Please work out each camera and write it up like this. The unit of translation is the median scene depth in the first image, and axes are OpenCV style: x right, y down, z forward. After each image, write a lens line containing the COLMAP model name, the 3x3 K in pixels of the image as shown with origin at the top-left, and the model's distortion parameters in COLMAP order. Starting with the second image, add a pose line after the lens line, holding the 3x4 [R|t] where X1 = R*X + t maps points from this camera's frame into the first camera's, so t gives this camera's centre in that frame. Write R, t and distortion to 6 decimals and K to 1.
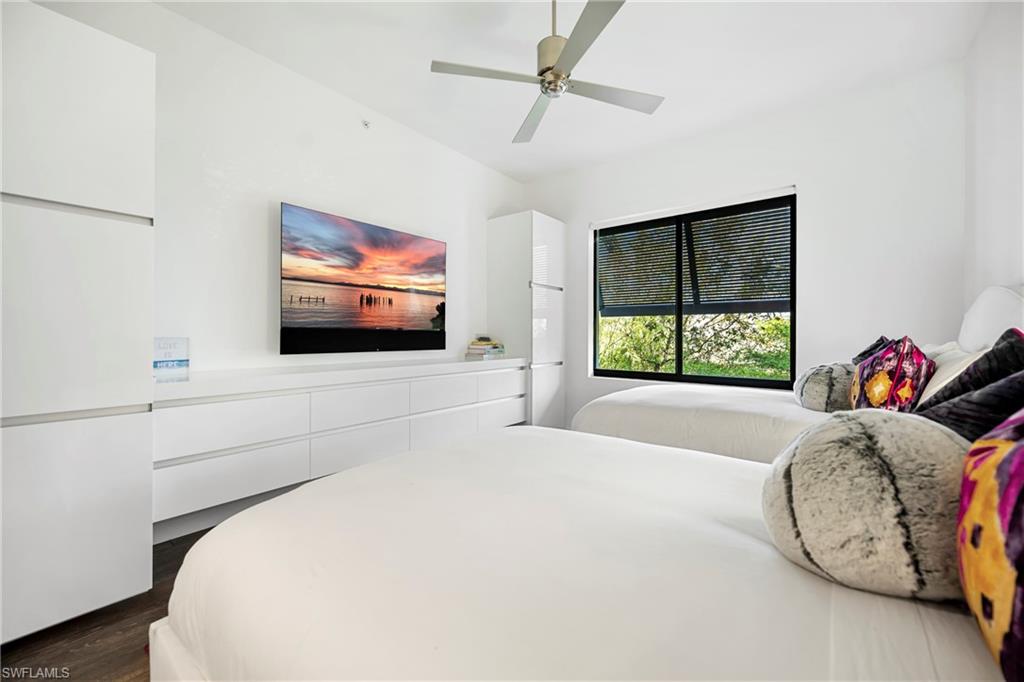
lens RADIAL K [[406.4, 0, 520.9], [0, 406.4, 337.5], [0, 0, 1]] dist [-0.002249, -0.000005]
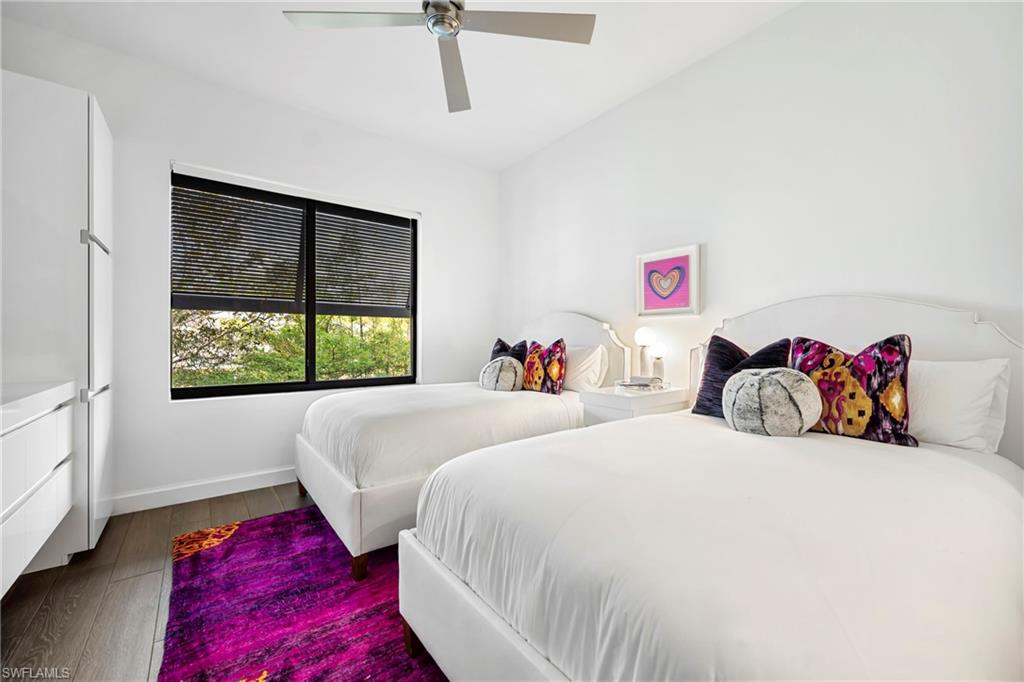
lens RADIAL K [[406.4, 0, 518.5], [0, 406.4, 341.3], [0, 0, 1]] dist [-0.002249, -0.000005]
pose [[0.227231, -0.008223, 0.973806, -0.365597], [0.003045, 0.999965, 0.007733, -0.002221], [-0.973836, 0.001208, 0.227249, 0.371219]]
